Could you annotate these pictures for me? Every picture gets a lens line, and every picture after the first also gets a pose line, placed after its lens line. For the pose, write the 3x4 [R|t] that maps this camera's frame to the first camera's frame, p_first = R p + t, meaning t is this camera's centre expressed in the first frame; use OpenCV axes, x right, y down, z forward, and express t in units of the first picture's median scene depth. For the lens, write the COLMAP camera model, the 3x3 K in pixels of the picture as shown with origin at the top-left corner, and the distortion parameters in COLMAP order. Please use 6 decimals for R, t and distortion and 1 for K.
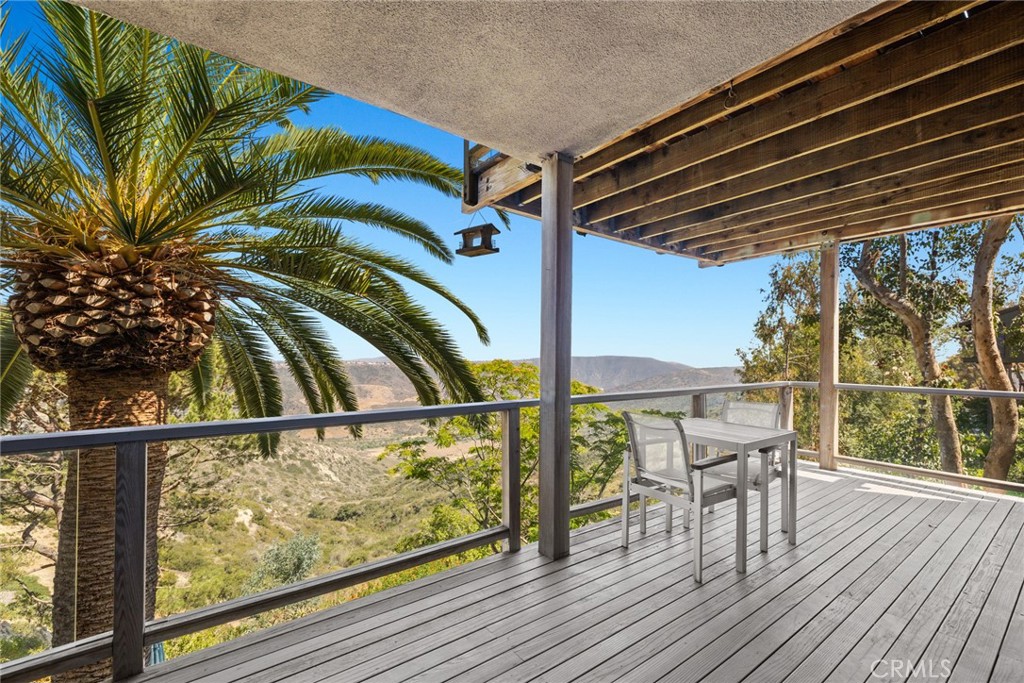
lens RADIAL K [[446.6, 0, 515.8], [0, 446.6, 355.3], [0, 0, 1]] dist [0.004222, -0.000124]
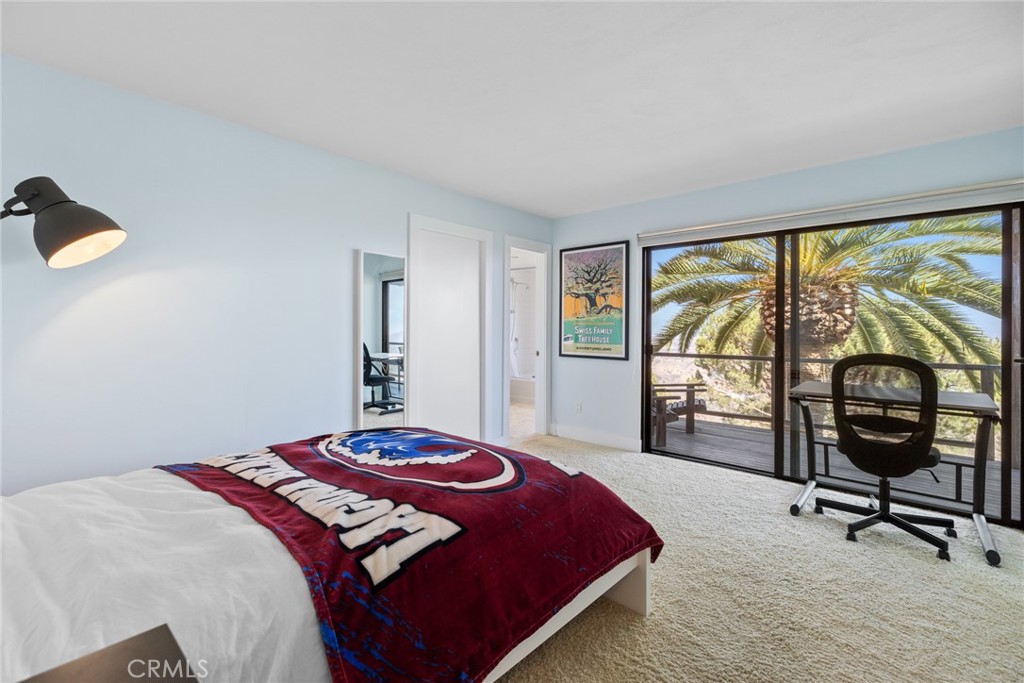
lens RADIAL K [[446.6, 0, 505.8], [0, 446.6, 331.9], [0, 0, 1]] dist [0.004222, -0.000124]
pose [[0.170436, -0.002729, -0.985365, 0.809354], [-0.001639, 0.999994, -0.003053, -0.002658], [0.985367, 0.002135, 0.170431, -0.595884]]
